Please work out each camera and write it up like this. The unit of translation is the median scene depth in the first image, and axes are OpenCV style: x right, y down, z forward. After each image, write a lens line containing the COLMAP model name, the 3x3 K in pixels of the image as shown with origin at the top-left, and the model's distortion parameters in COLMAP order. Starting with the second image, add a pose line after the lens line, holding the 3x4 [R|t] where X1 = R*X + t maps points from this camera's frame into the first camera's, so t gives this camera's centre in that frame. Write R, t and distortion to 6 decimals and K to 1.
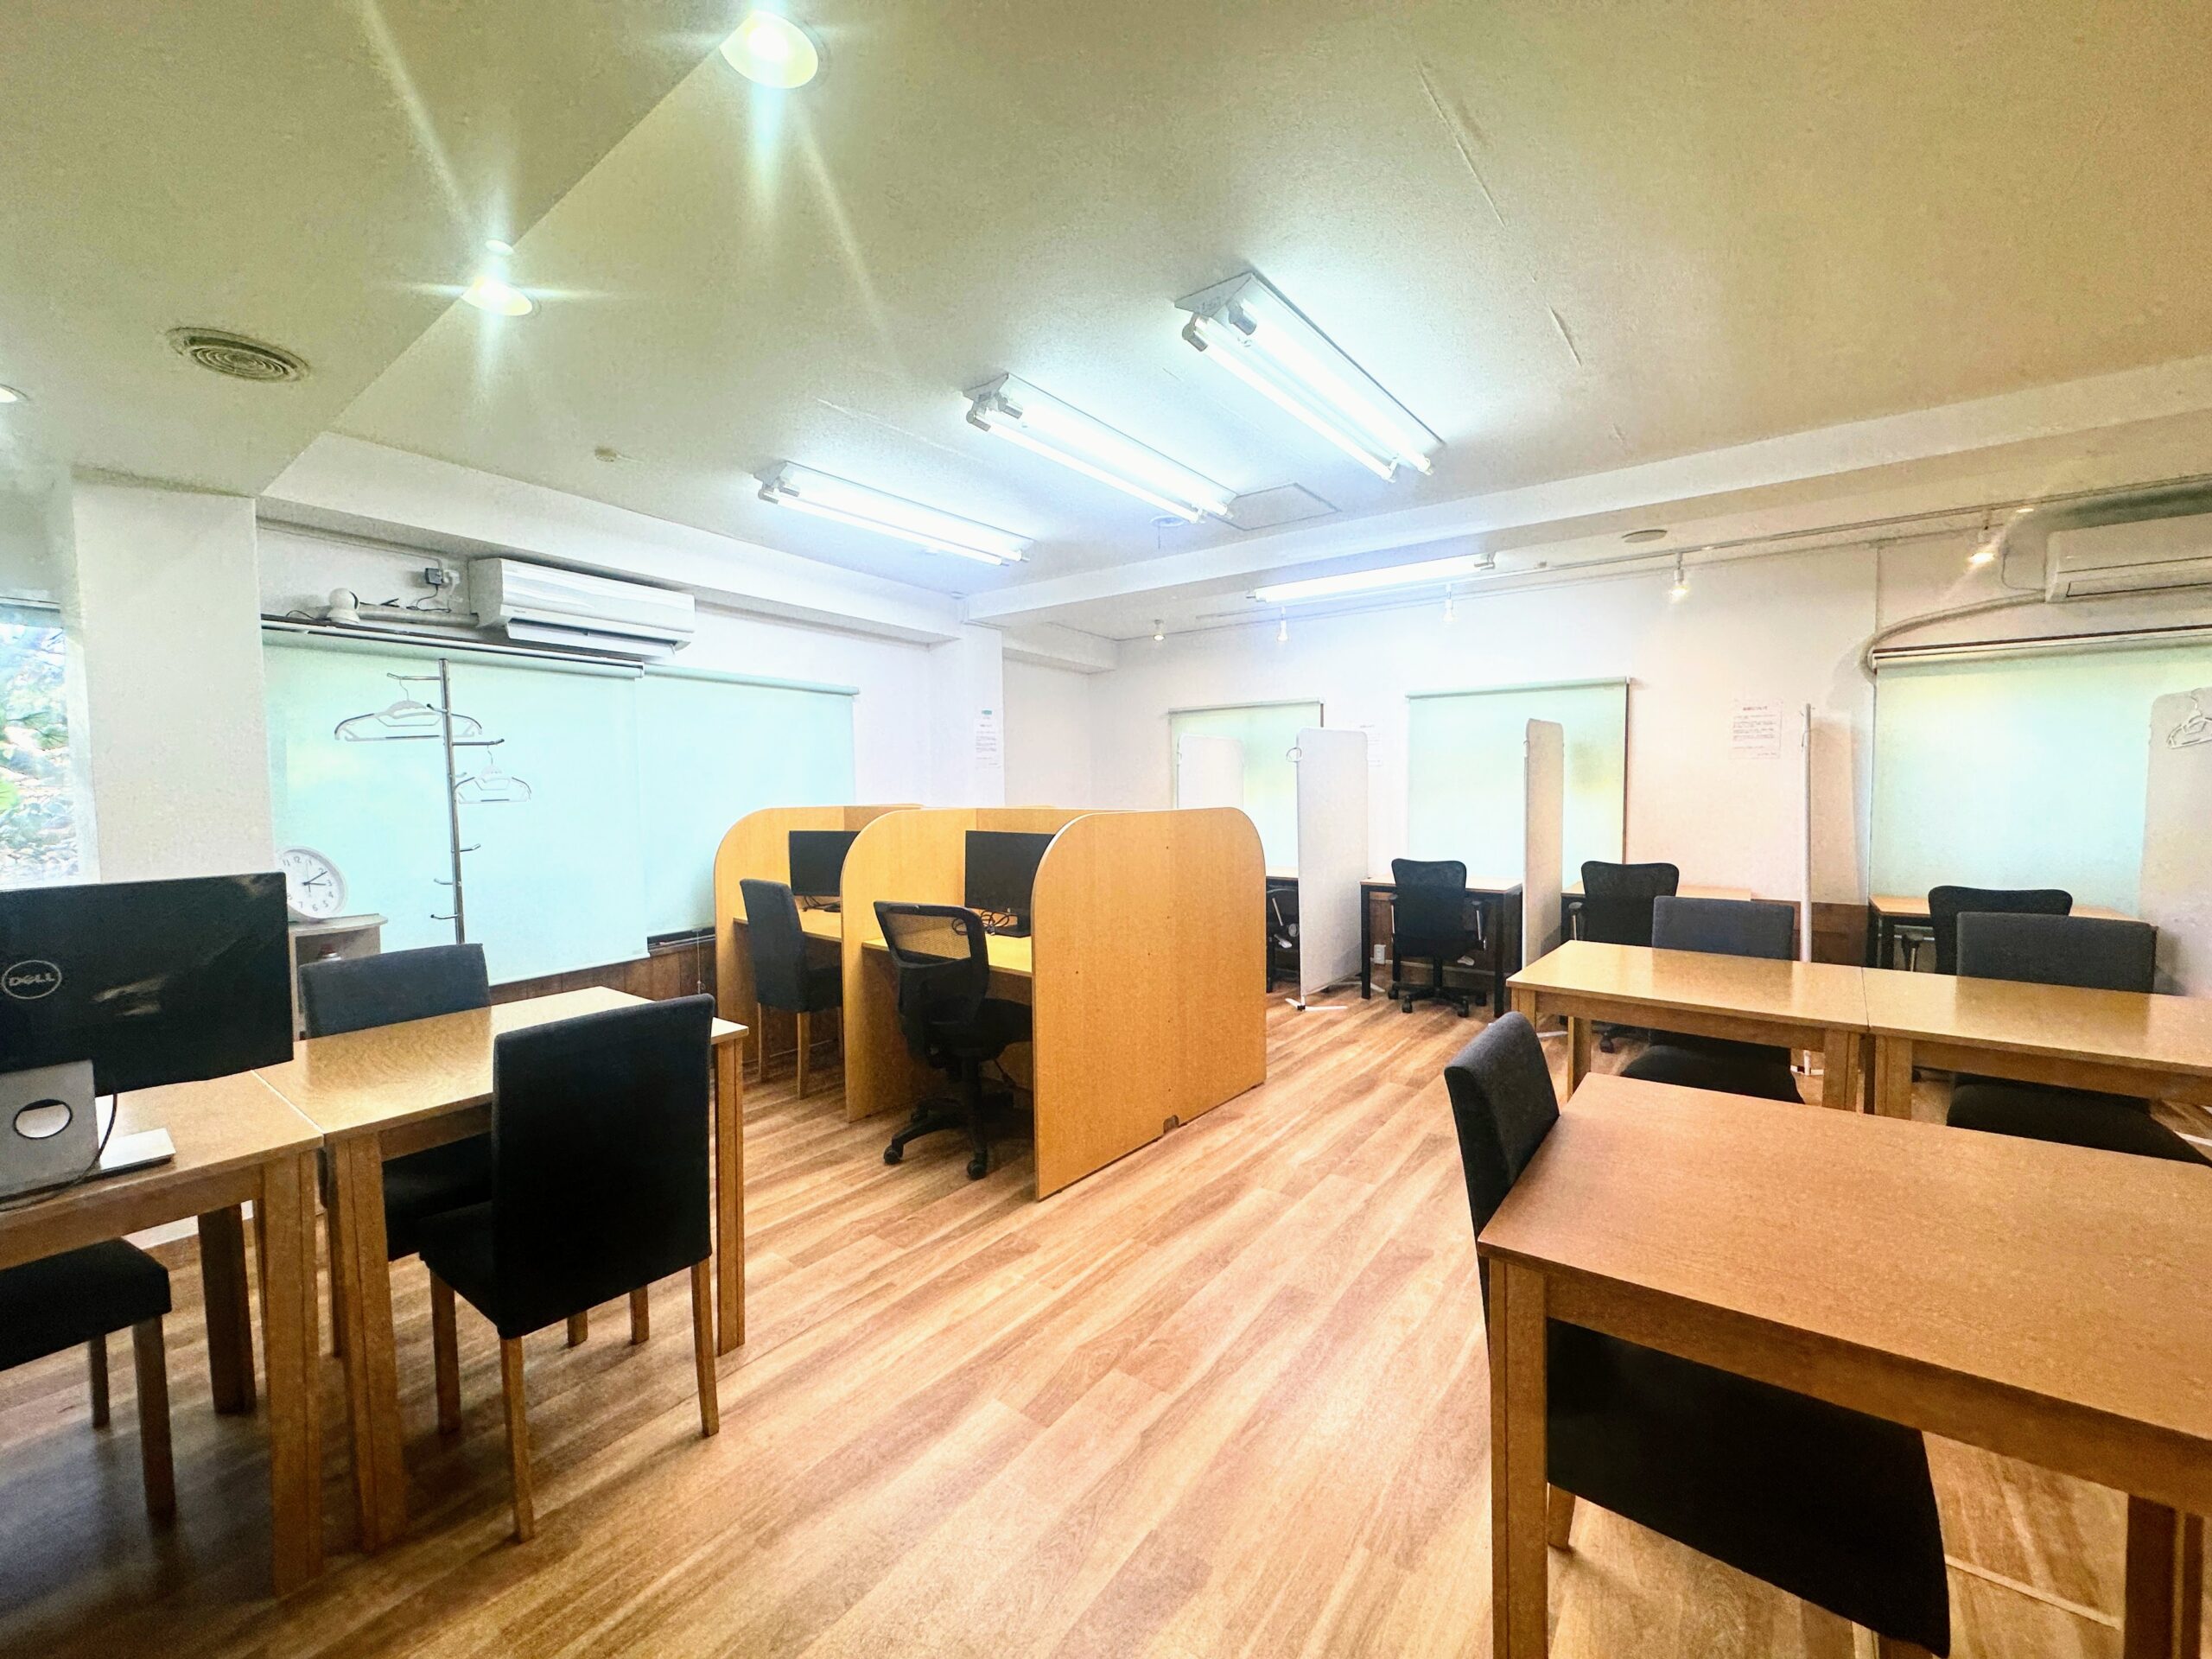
lens RADIAL K [[886.2, 0, 1112.8], [0, 886.2, 827.6], [0, 0, 1]] dist [-0.000250, 0.000004]
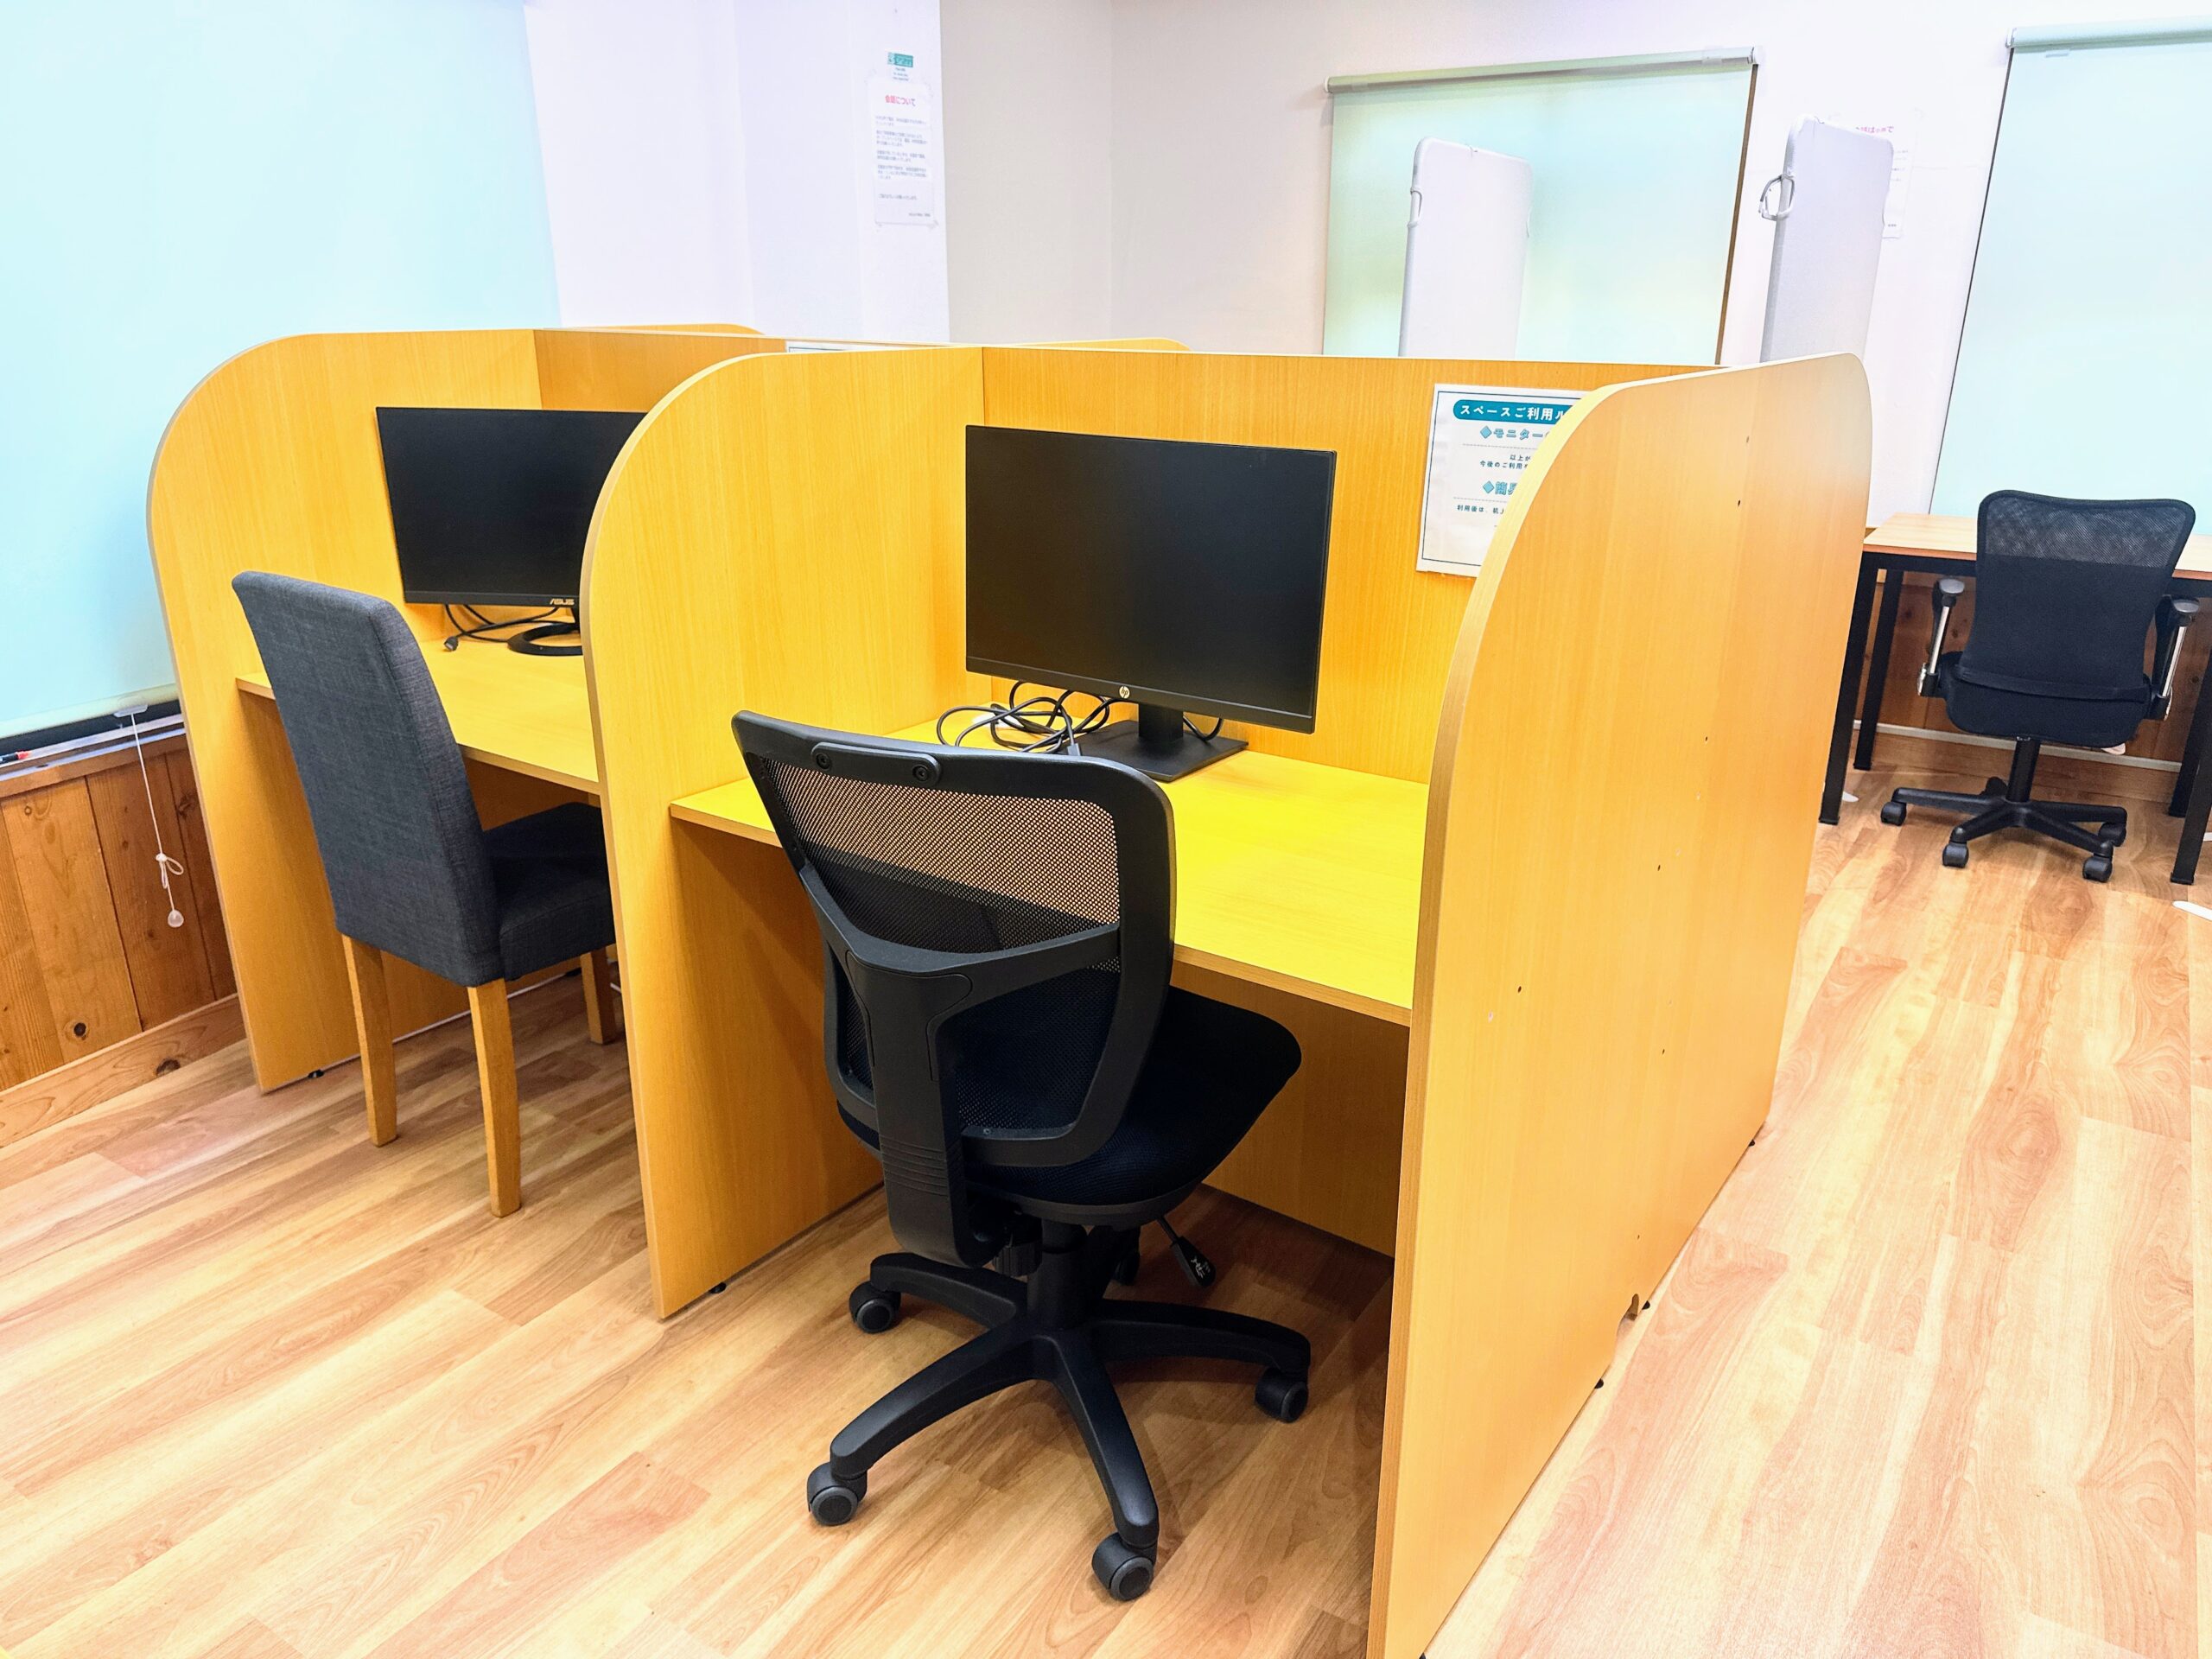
lens RADIAL K [[1547.2, 0, 1101.7], [0, 1547.2, 832.3], [0, 0, 1]] dist [0.025389, -0.000938]
pose [[0.997773, -0.005613, 0.066466, -0.151878], [-0.013536, 0.958682, 0.284156, -0.012846], [-0.065315, -0.284423, 0.956471, 0.425686]]
